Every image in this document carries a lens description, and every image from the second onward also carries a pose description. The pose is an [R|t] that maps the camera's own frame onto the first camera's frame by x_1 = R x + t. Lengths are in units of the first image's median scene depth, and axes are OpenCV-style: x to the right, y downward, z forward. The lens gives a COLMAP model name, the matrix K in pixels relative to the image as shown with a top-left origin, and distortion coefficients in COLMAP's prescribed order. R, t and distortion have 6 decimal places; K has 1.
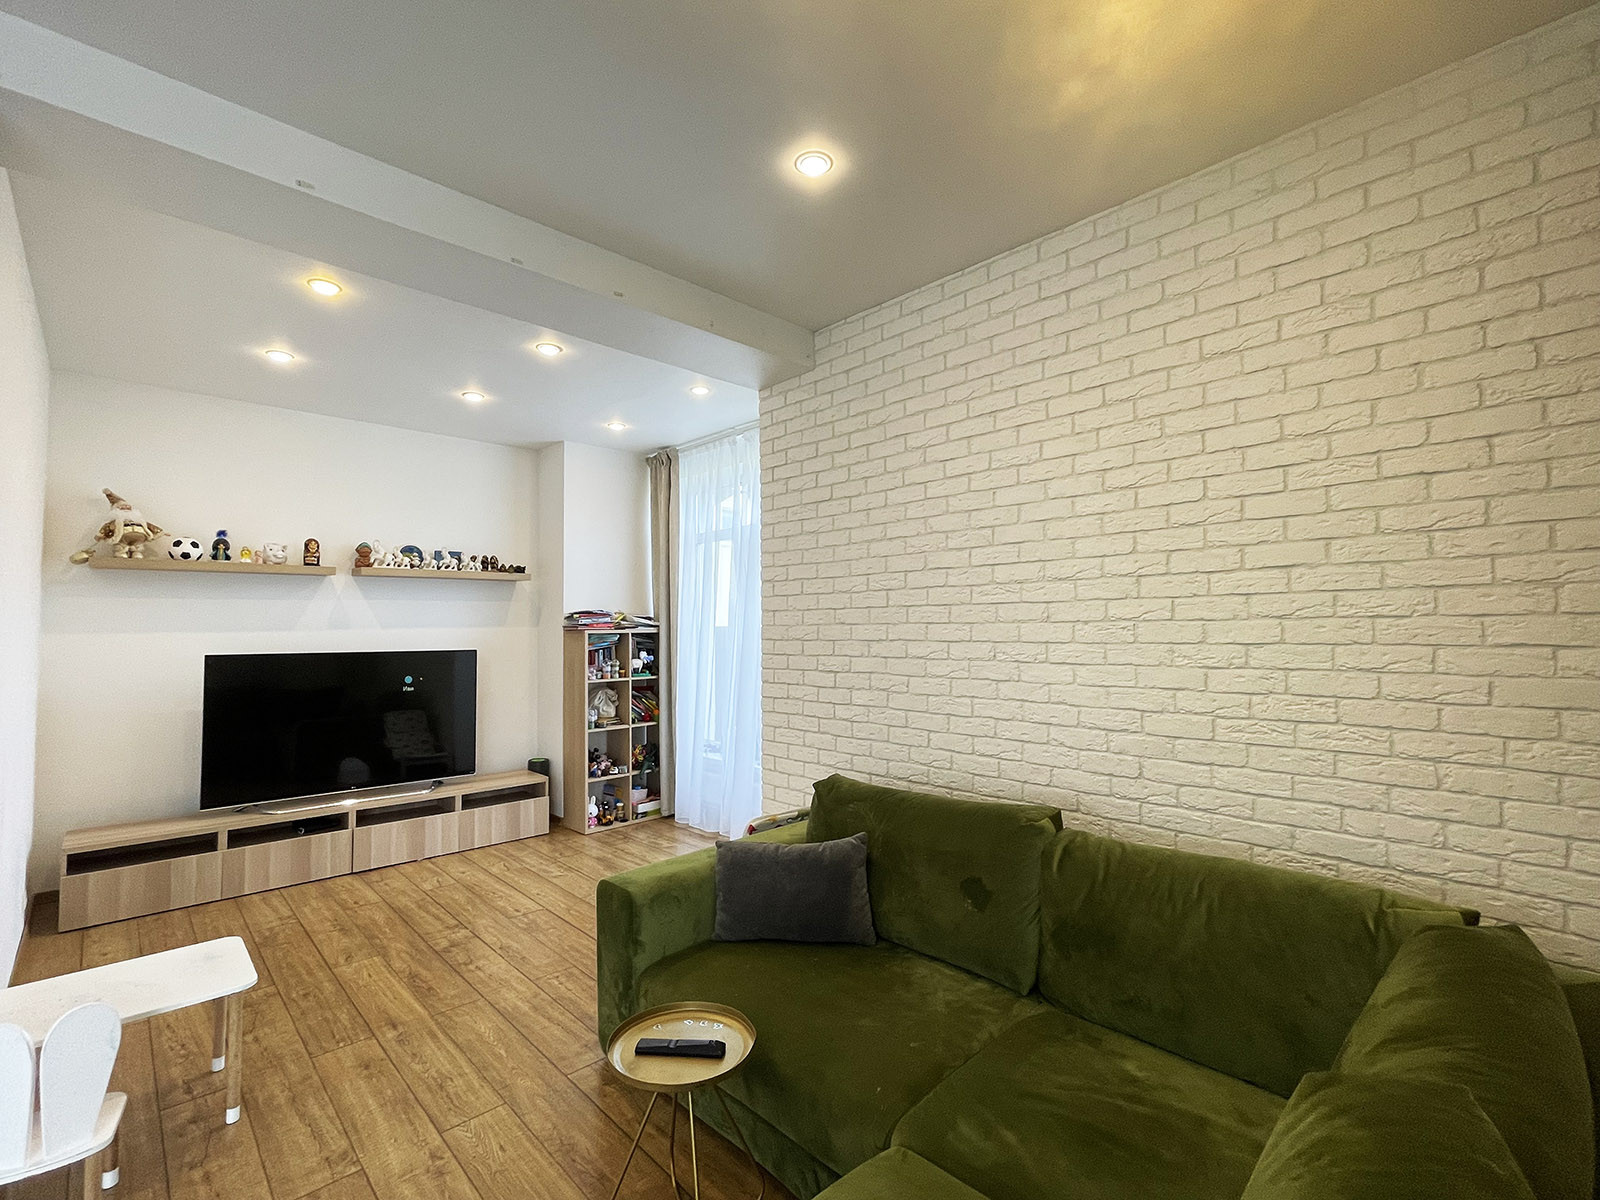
lens RADIAL K [[734.8, 0, 799.1], [0, 734.8, 601.2], [0, 0, 1]] dist [-0.000333, 0.000480]
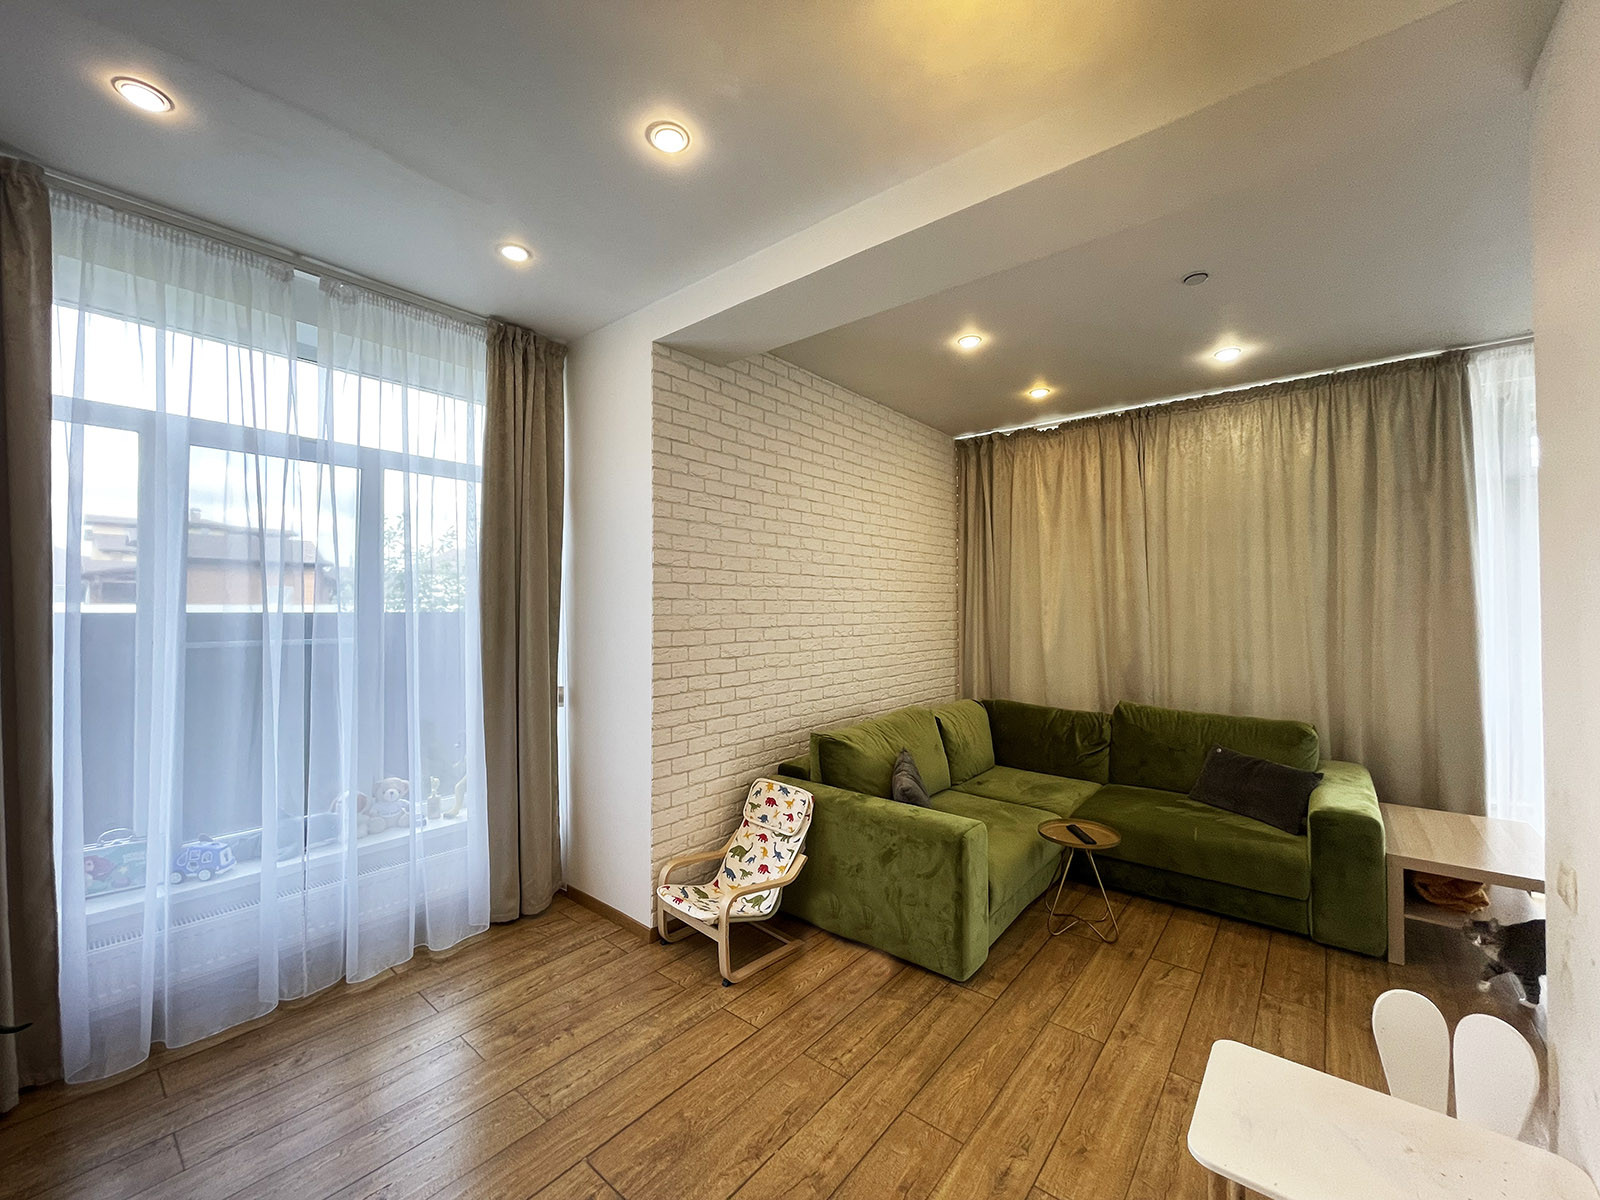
lens RADIAL K [[638.6, 0, 797.4], [0, 638.6, 602.2], [0, 0, 1]] dist [-0.003225, -0.000051]
pose [[-0.121323, 0.013627, 0.992519, -1.163979], [-0.038674, 0.999082, -0.018445, 0.035878], [-0.991859, -0.040623, -0.120685, 1.309721]]
